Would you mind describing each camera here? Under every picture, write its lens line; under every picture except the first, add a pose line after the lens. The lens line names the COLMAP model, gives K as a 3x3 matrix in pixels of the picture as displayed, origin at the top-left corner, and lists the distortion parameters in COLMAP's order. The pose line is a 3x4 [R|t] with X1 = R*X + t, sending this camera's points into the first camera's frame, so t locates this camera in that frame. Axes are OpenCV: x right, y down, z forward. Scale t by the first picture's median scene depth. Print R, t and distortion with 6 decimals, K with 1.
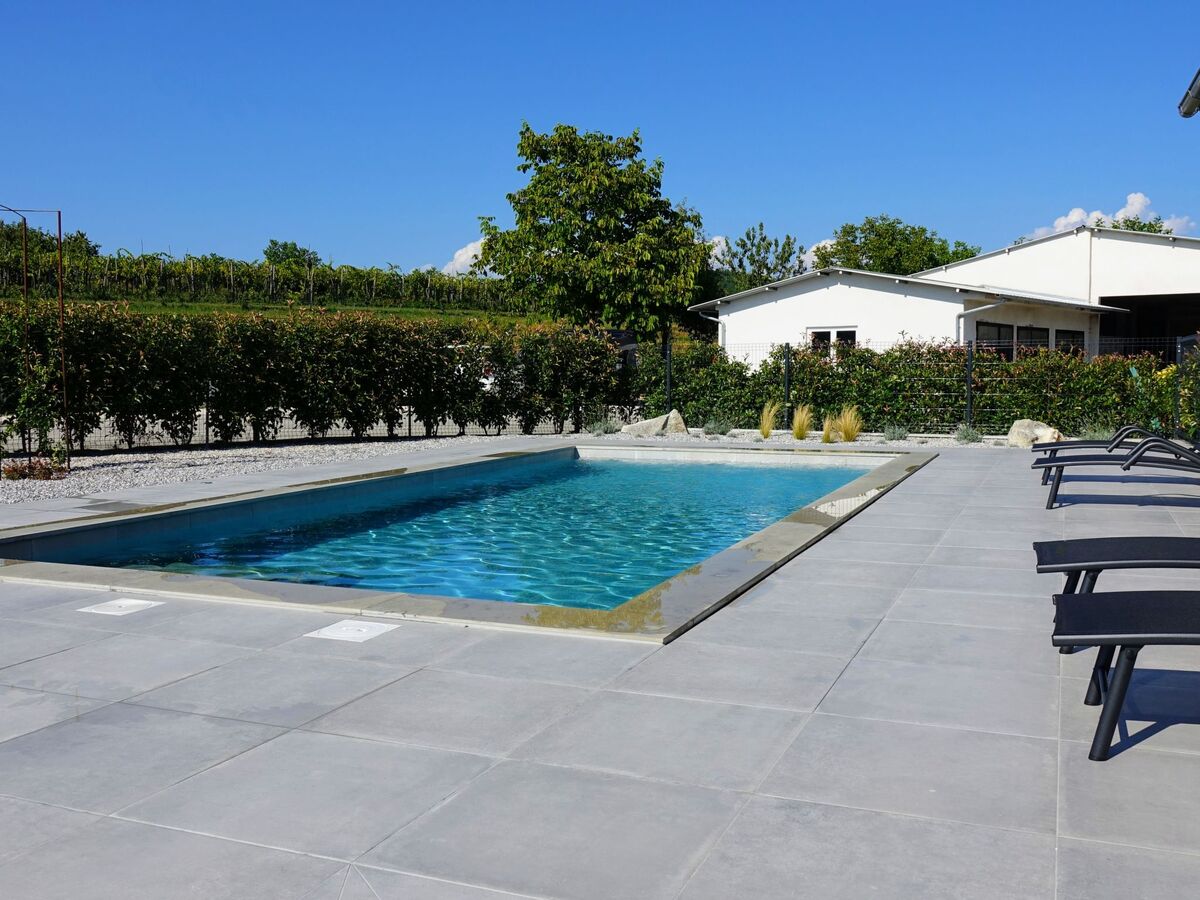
lens RADIAL K [[1100.4, 0, 605.7], [0, 1100.4, 445.8], [0, 0, 1]] dist [0.001044, -0.009322]
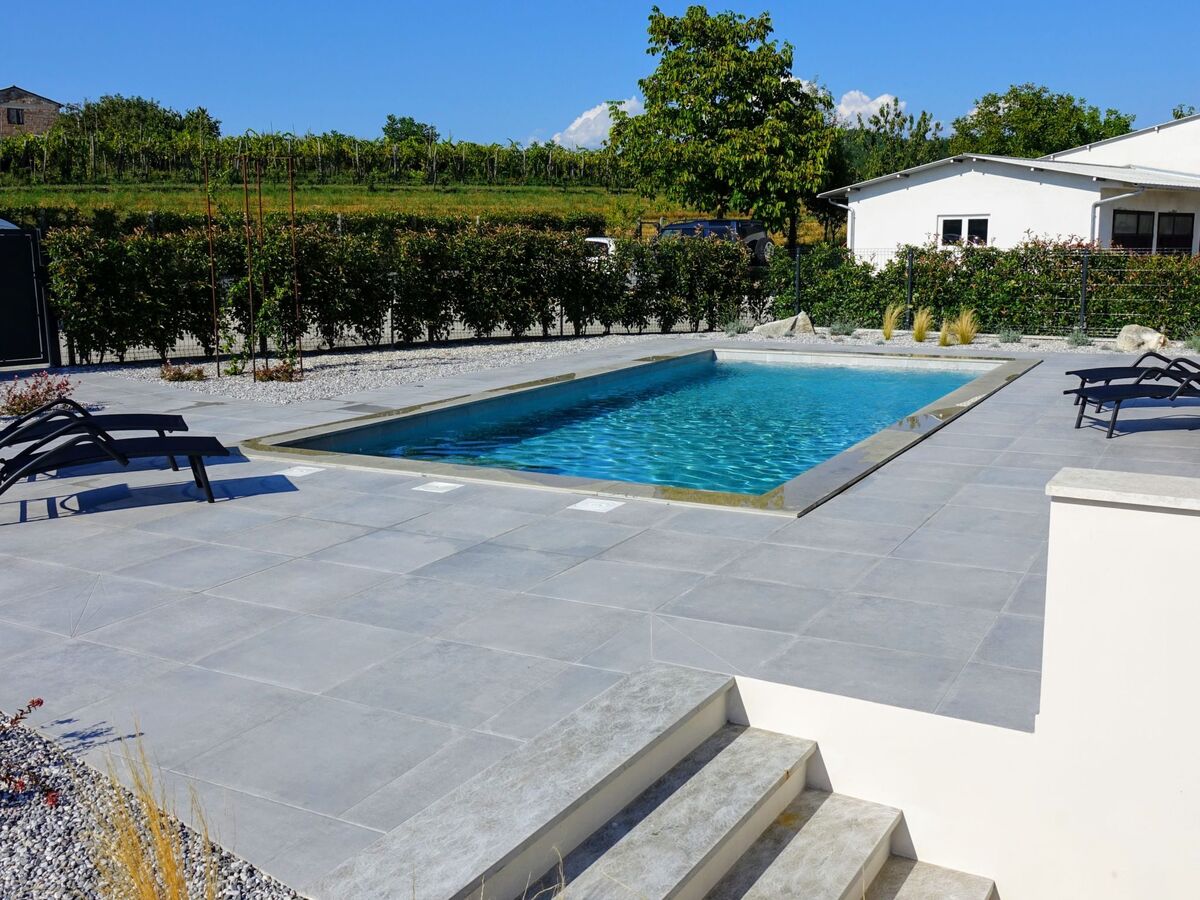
lens RADIAL K [[1129.9, 0, 605.3], [0, 1129.9, 445.9], [0, 0, 1]] dist [0.001349, -0.012245]
pose [[0.994299, 0.013765, -0.105736, -0.011324], [-0.002277, 0.994147, 0.108014, -0.021009], [0.106604, -0.107157, 0.988510, -0.135711]]
